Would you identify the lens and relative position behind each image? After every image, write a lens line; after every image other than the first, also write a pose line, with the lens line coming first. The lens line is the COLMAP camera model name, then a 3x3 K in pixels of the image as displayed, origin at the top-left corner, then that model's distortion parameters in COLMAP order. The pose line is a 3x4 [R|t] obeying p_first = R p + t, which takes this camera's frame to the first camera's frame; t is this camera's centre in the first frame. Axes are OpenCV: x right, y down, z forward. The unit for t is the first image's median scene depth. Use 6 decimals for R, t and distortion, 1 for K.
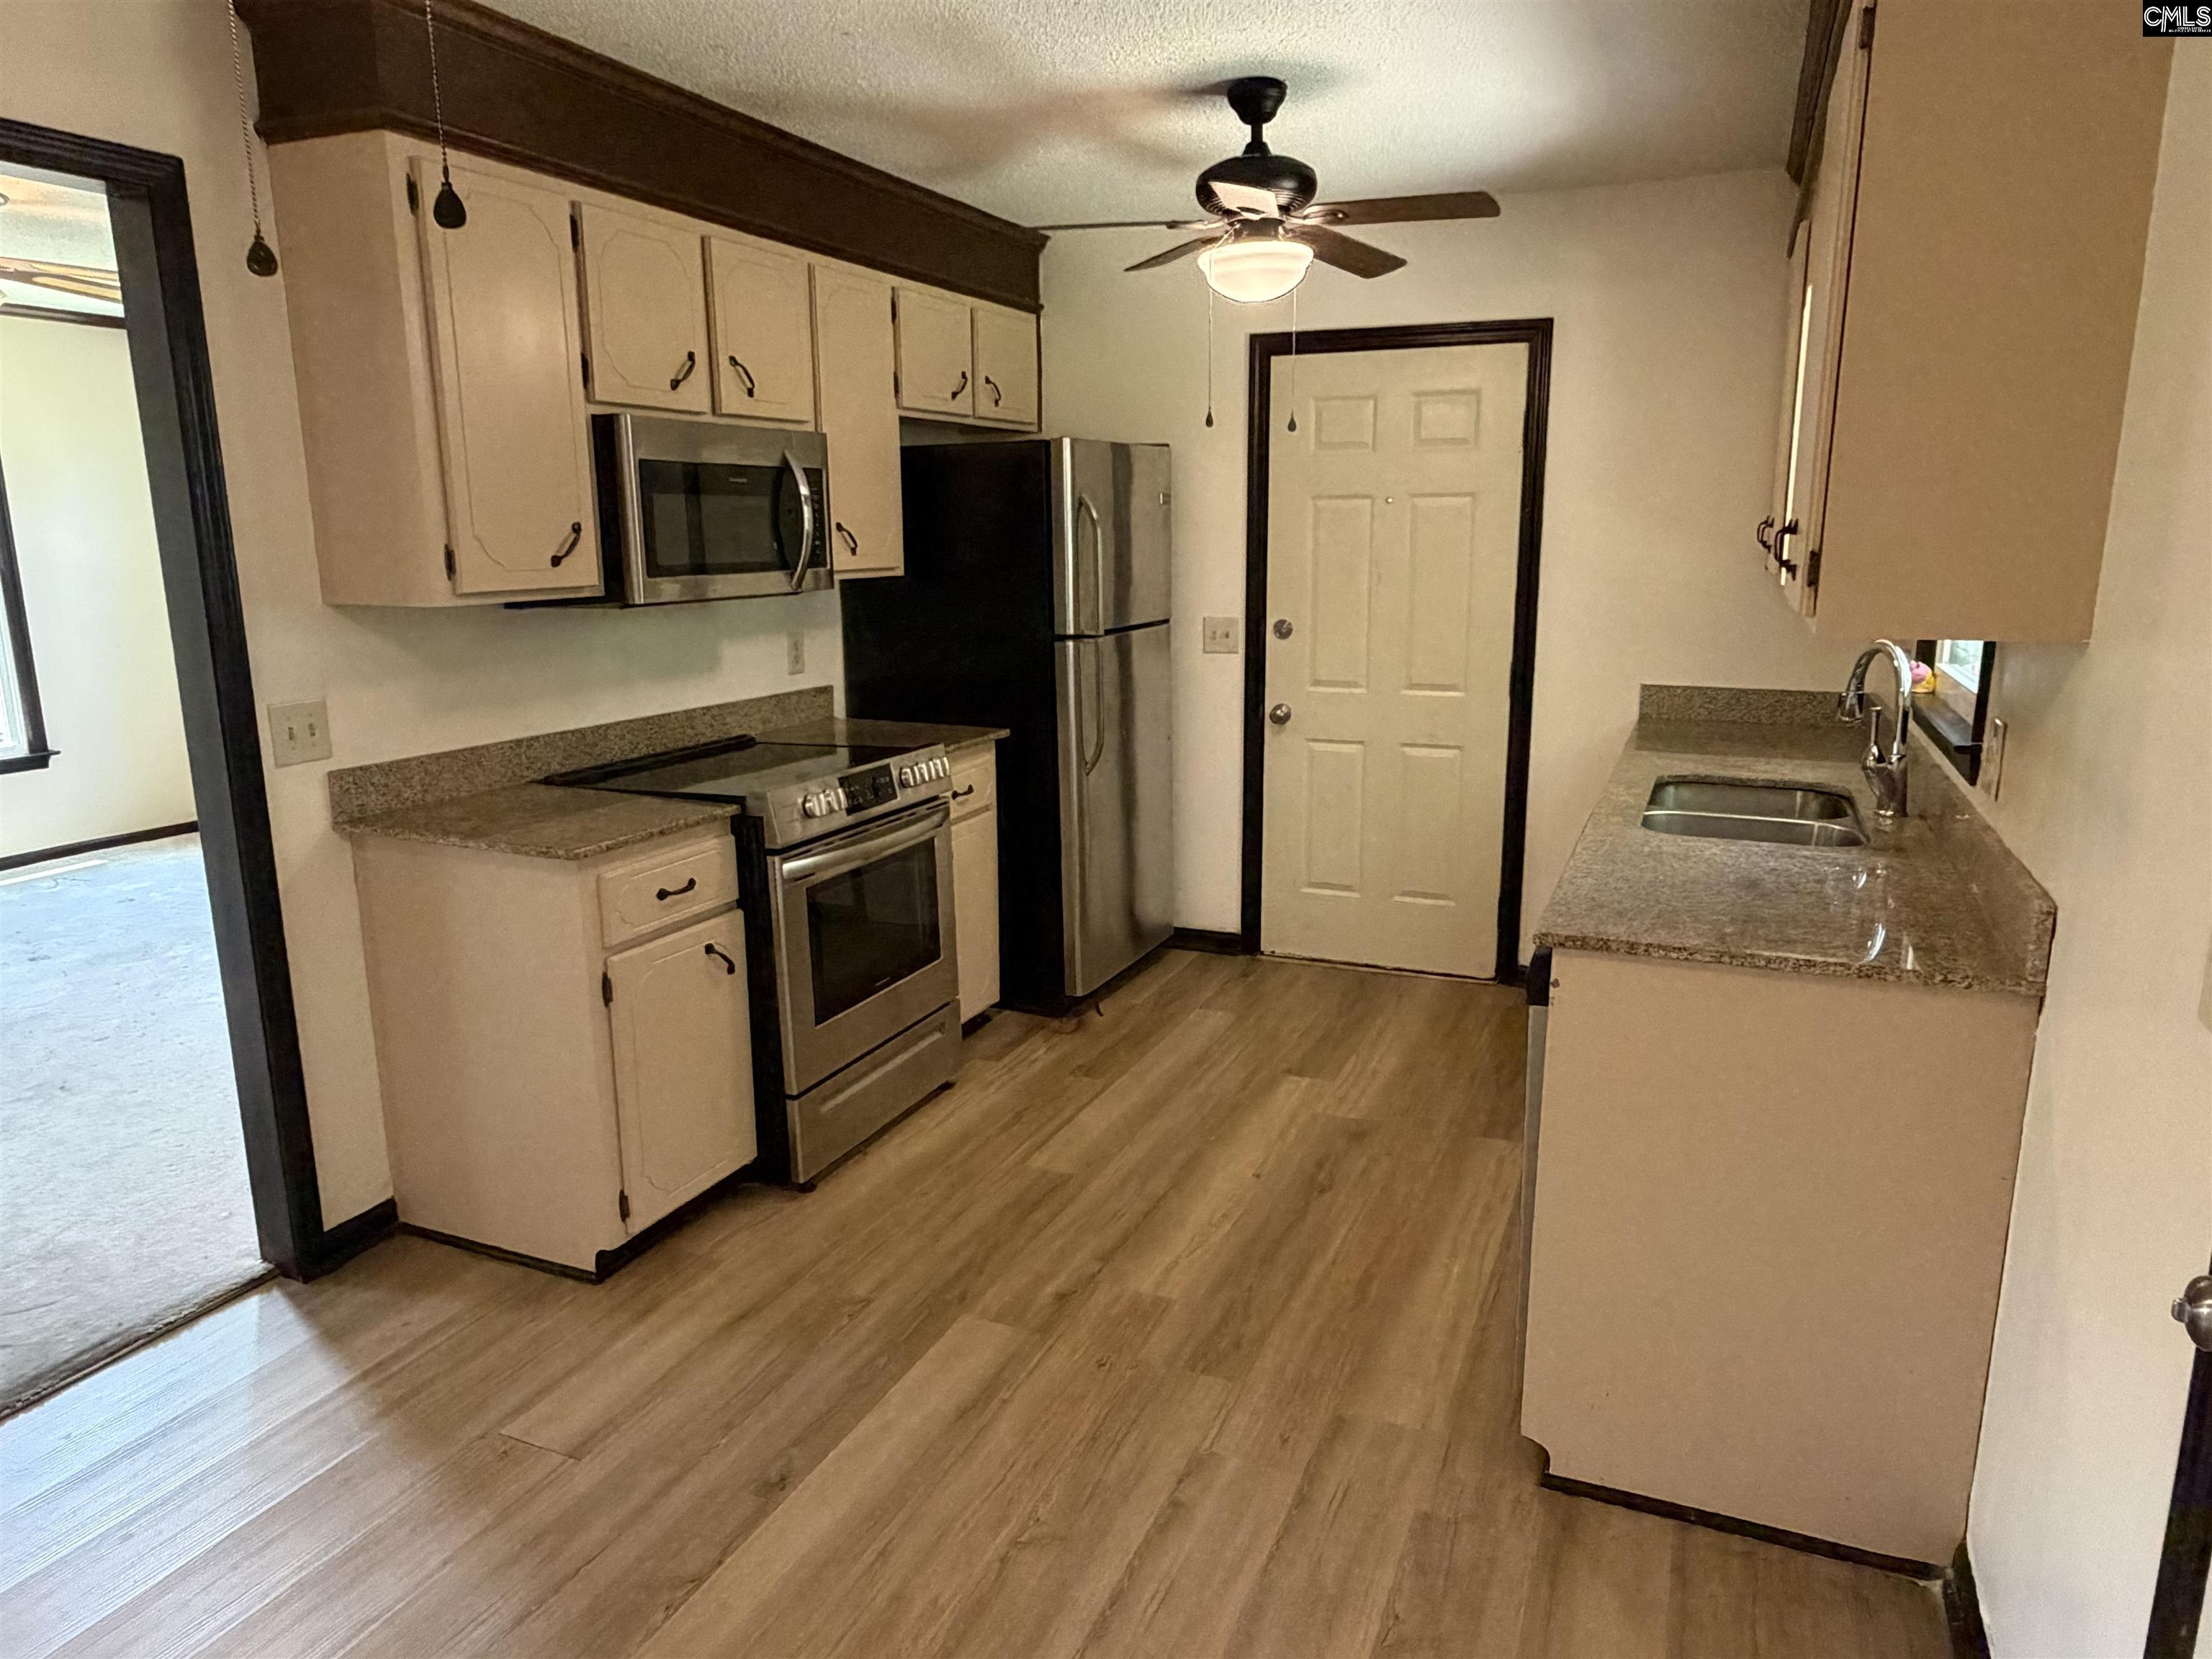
lens RADIAL K [[1429.5, 0, 1097.8], [0, 1429.5, 834.6], [0, 0, 1]] dist [0.005714, 0.003352]
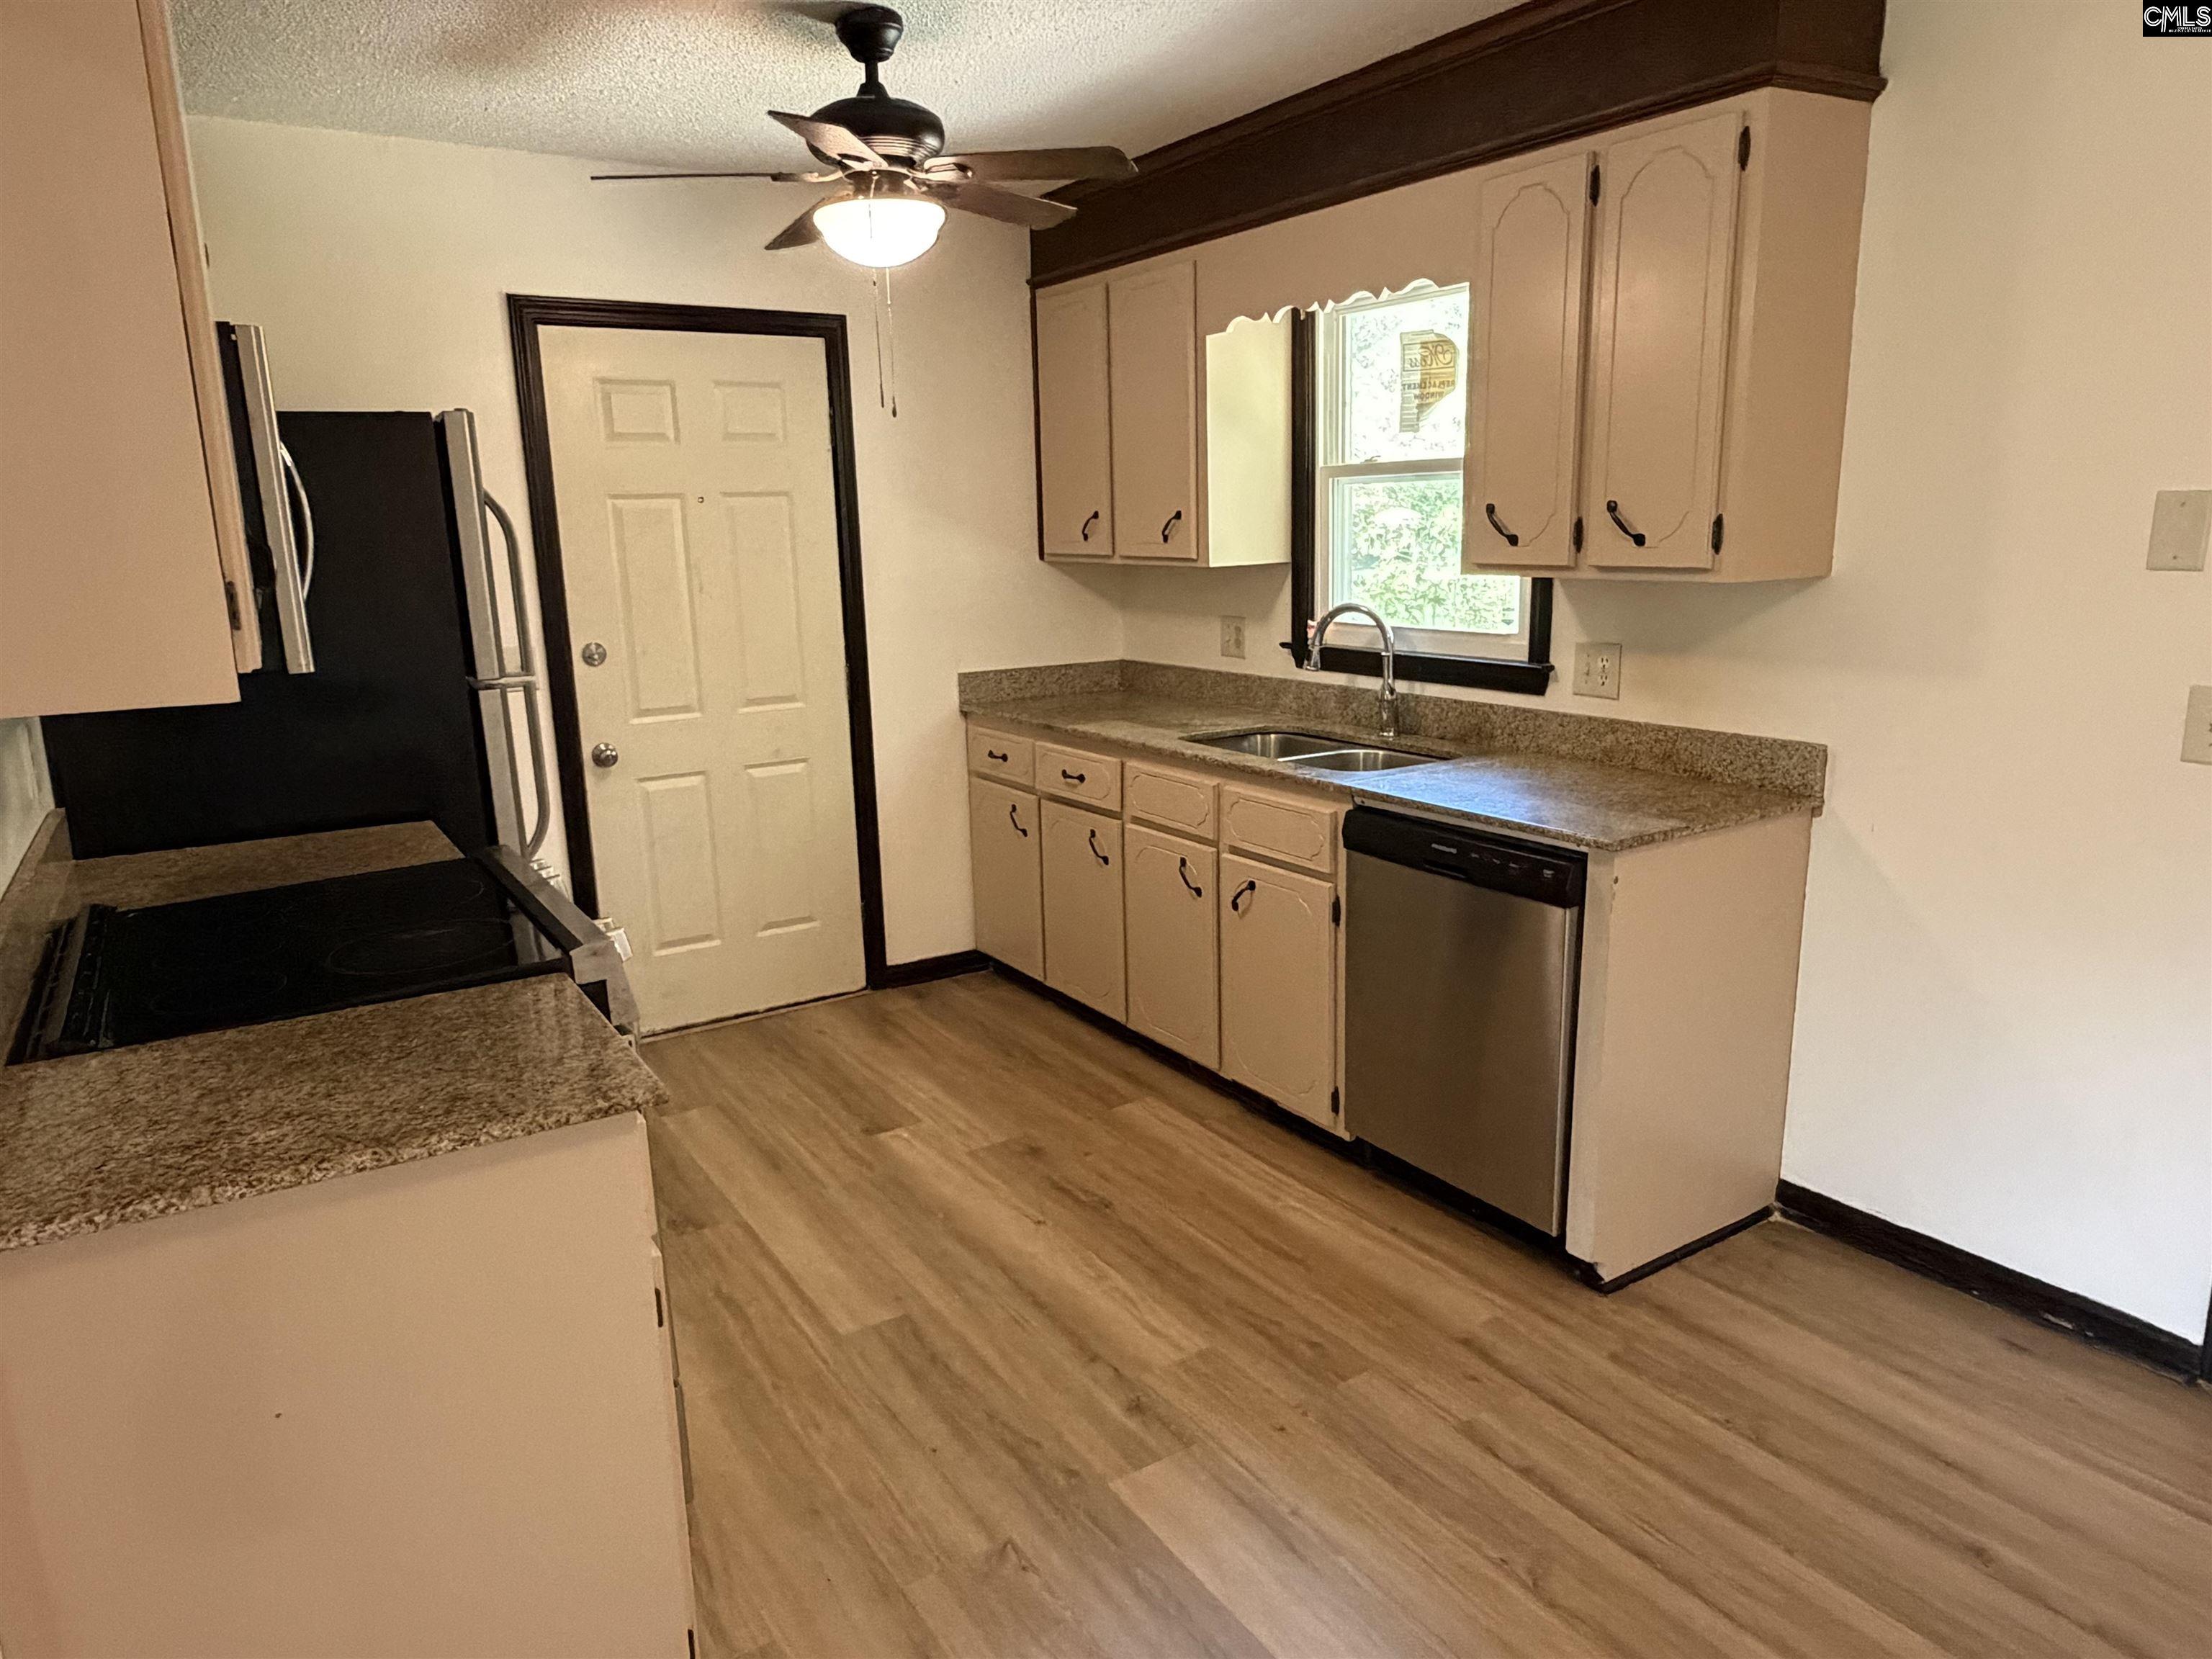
lens RADIAL K [[1429.5, 0, 1097.8], [0, 1429.5, 834.6], [0, 0, 1]] dist [0.005714, 0.003352]
pose [[0.553320, -0.189022, 0.811238, -0.482279], [0.196973, 0.975982, 0.093059, -0.072295], [-0.809344, 0.108301, 0.577263, 0.345101]]
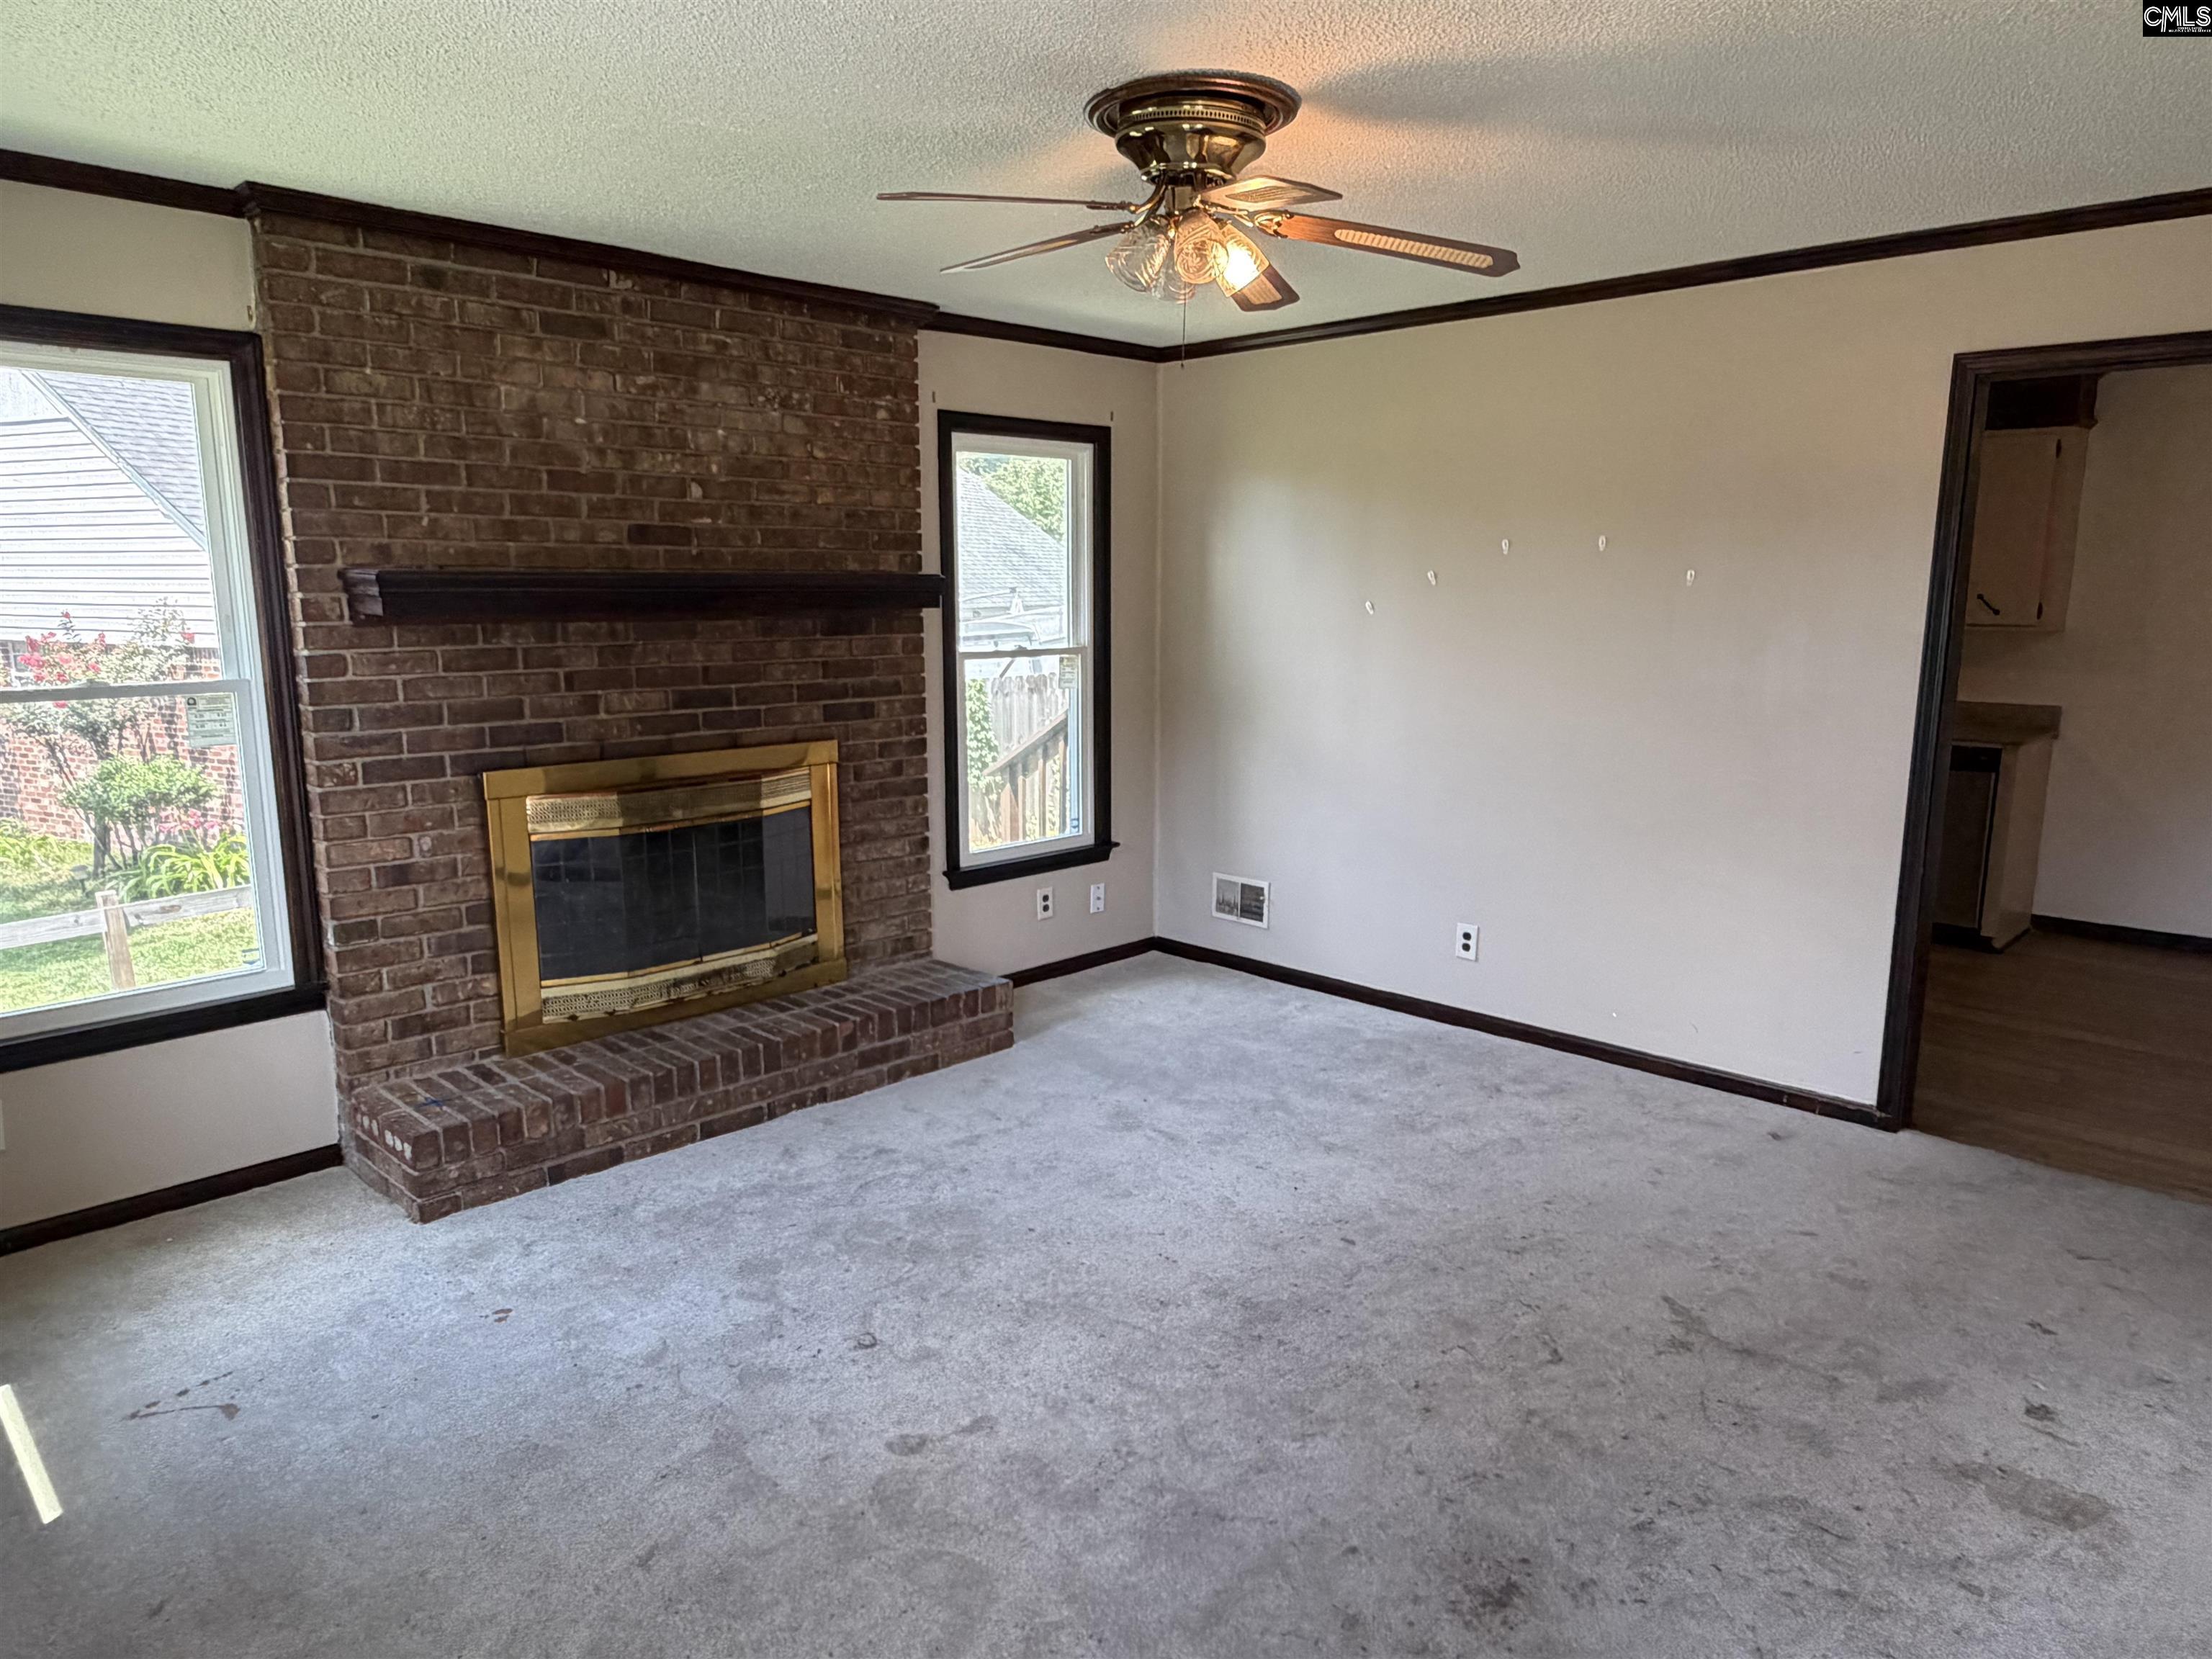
lens RADIAL K [[1429.5, 0, 1097.8], [0, 1429.5, 834.6], [0, 0, 1]] dist [0.005714, 0.003352]
pose [[0.374104, -0.163826, 0.912802, -1.550532], [0.191831, 0.976656, 0.096666, -0.195710], [-0.907330, 0.138941, 0.396798, 0.814716]]
